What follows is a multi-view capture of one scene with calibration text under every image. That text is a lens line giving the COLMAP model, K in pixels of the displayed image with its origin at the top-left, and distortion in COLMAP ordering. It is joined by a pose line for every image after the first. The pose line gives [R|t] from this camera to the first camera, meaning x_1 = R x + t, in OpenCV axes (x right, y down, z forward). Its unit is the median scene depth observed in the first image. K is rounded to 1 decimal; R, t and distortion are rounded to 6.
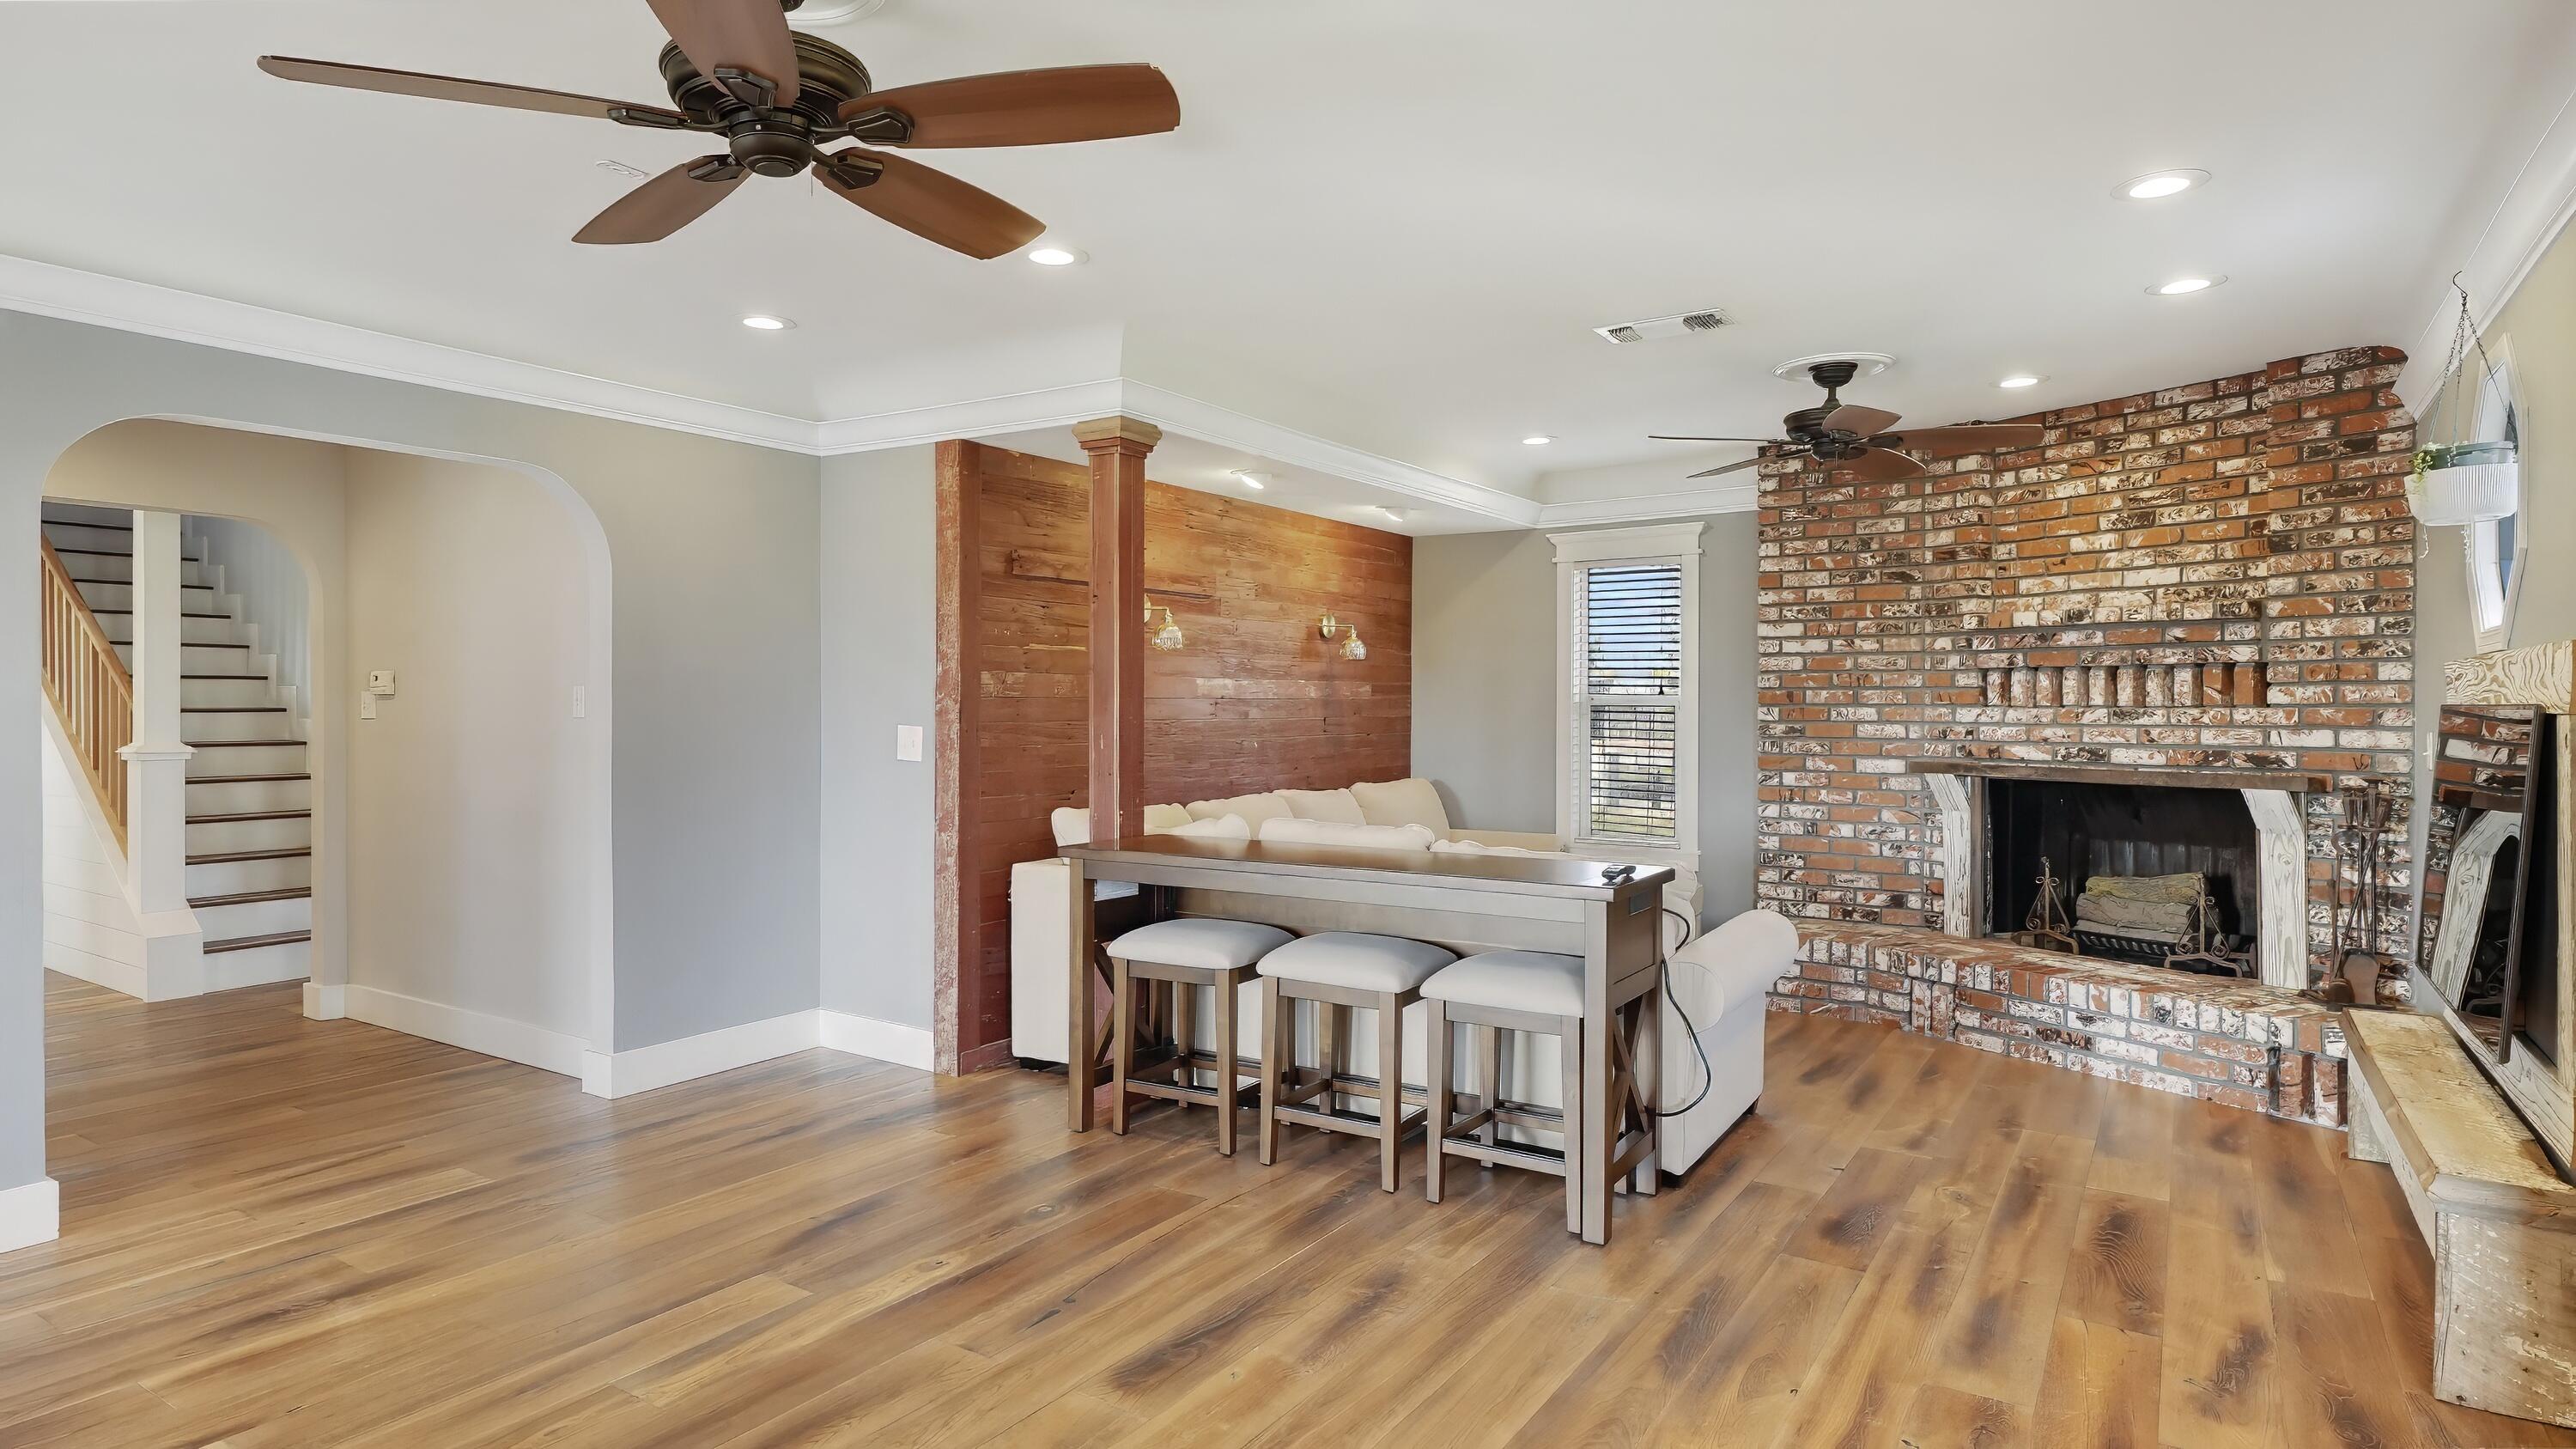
lens RADIAL K [[1417.3, 0, 1283.7], [0, 1417.3, 712.3], [0, 0, 1]] dist [0.022755, 0.001003]
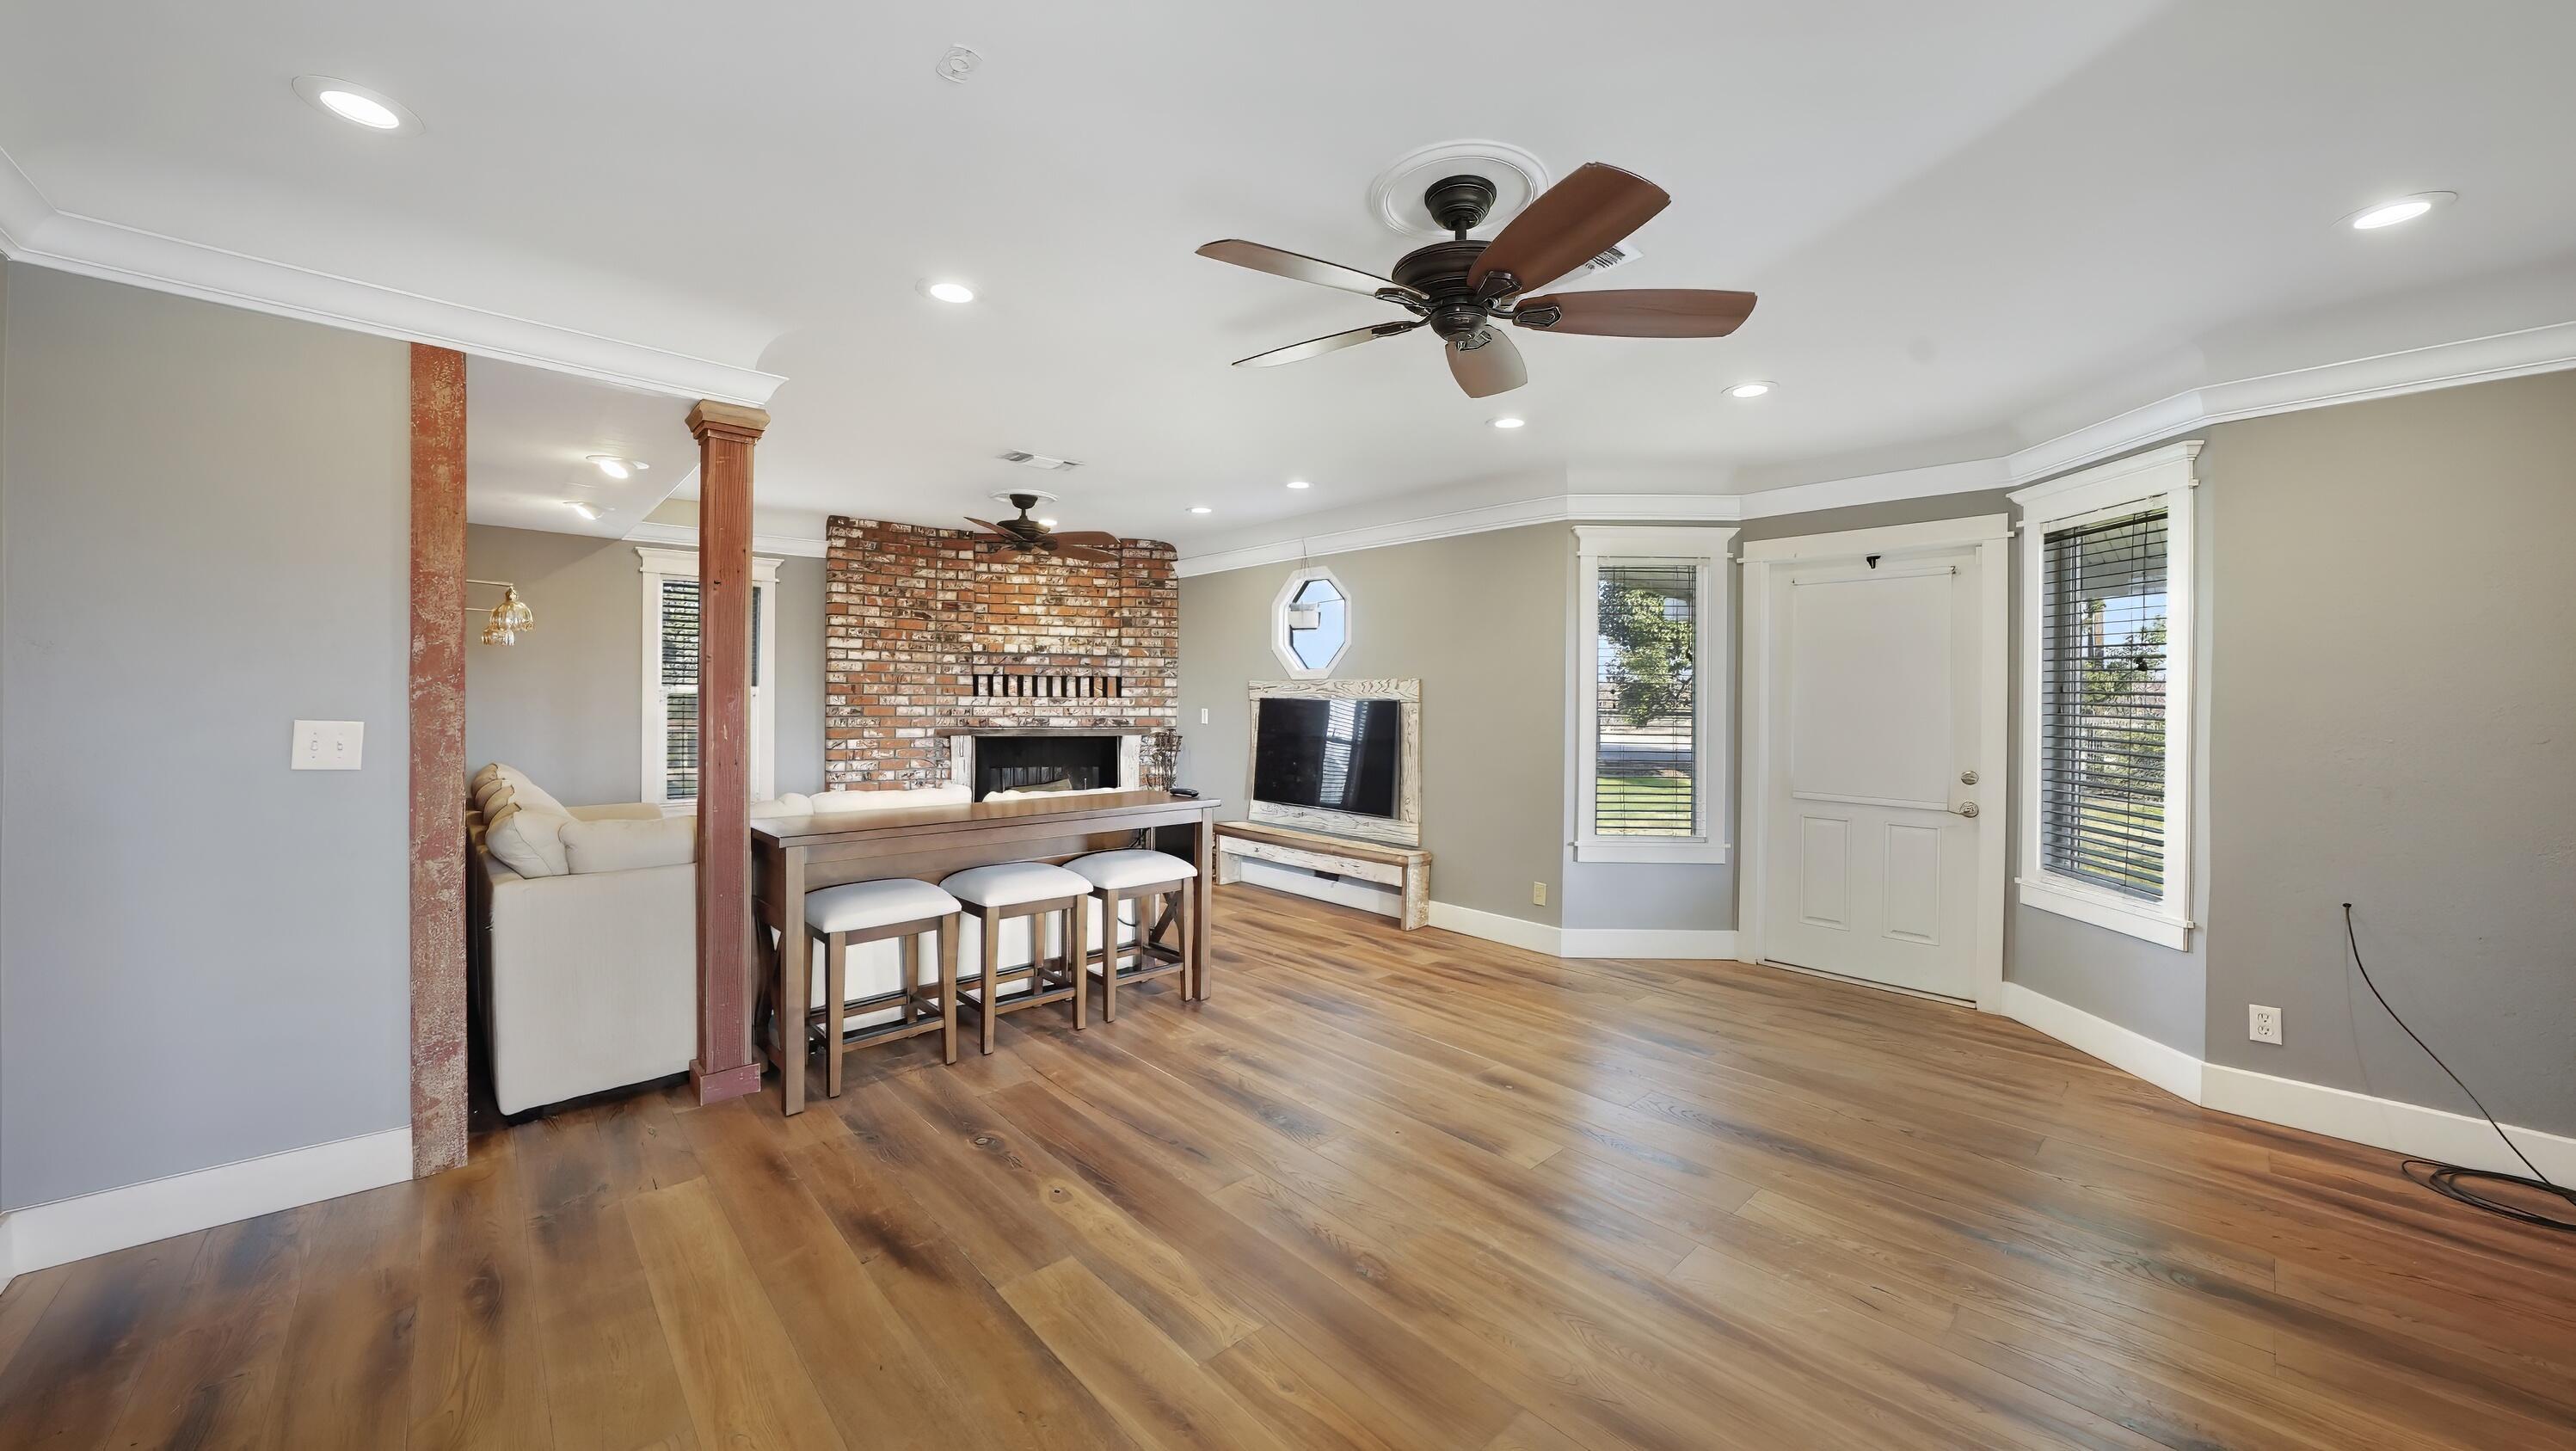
lens RADIAL K [[899.0, 0, 1300.5], [0, 899.0, 714.6], [0, 0, 1]] dist [-0.002476, -0.000004]
pose [[0.239934, -0.016599, 0.970647, -0.530641], [-0.003820, 0.999830, 0.018043, -0.003219], [-0.970782, -0.008037, 0.239830, 0.388170]]
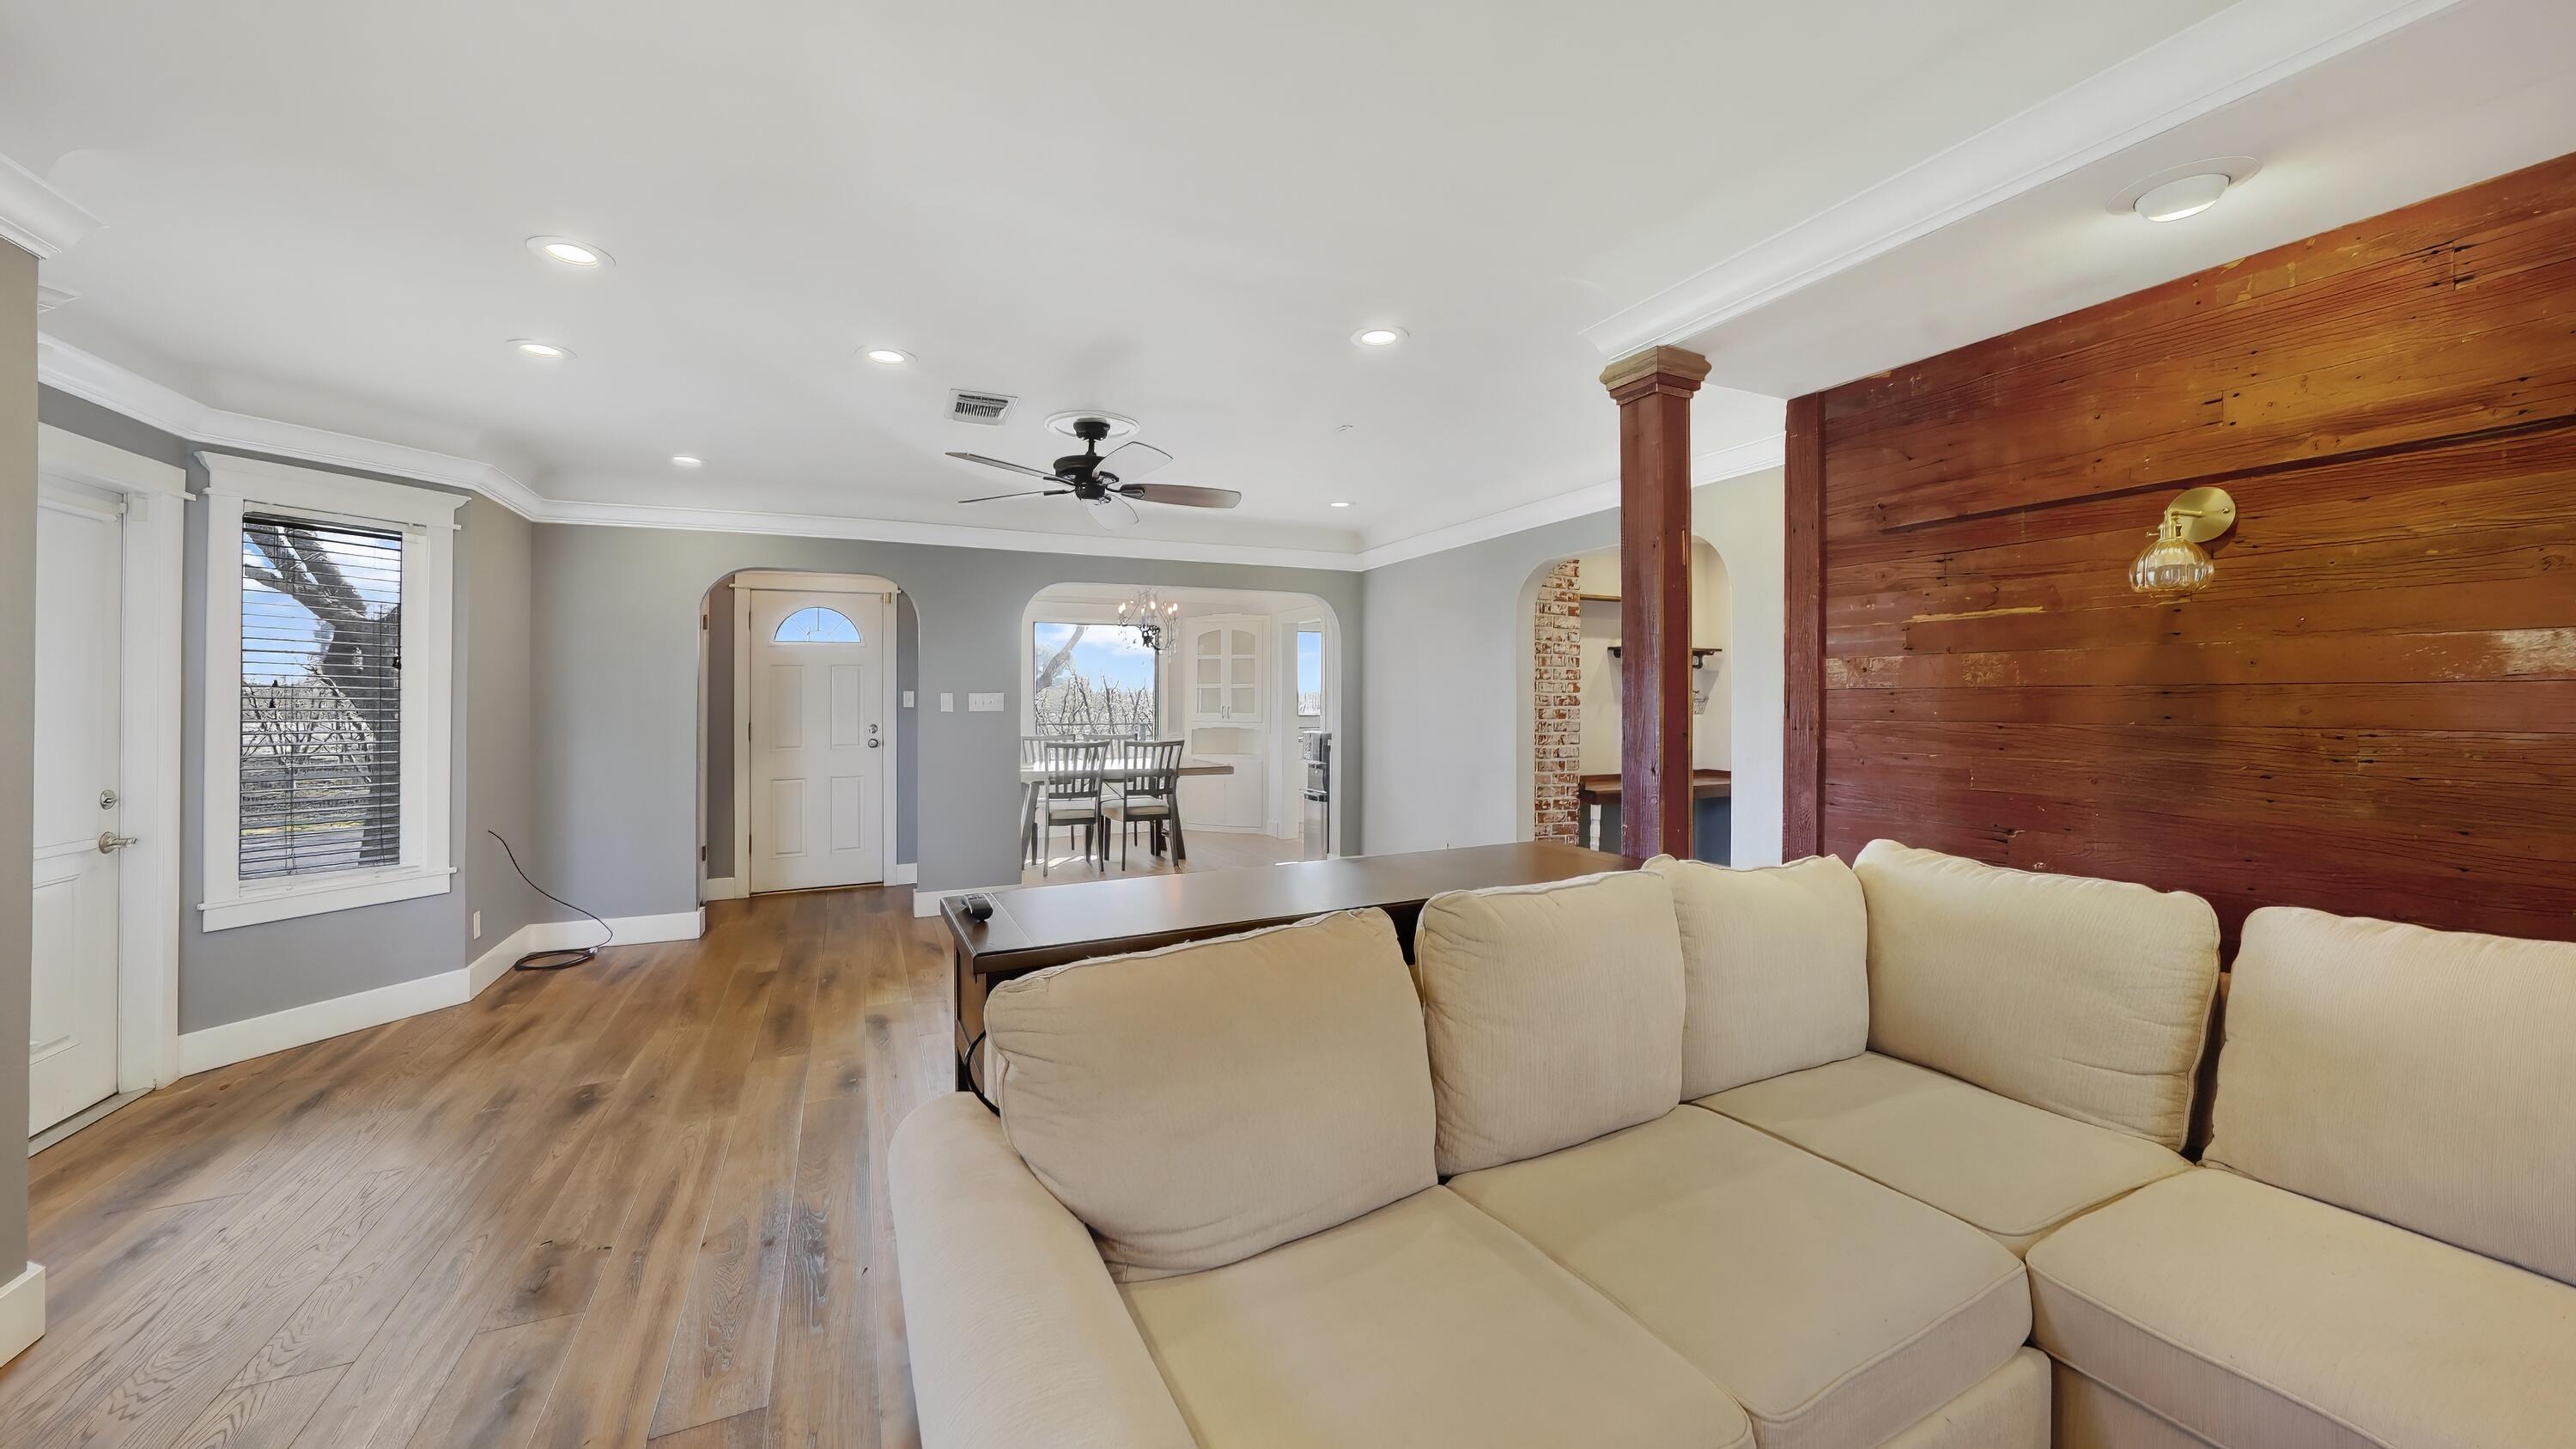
lens RADIAL K [[931.0, 0, 1293.5], [0, 931.0, 697.9], [0, 0, 1]] dist [-0.002918, -0.000102]
pose [[-0.543974, 0.001252, -0.839101, 0.383749], [-0.002380, 0.999993, 0.003035, -0.006090], [0.839099, 0.003648, -0.543967, 0.945992]]
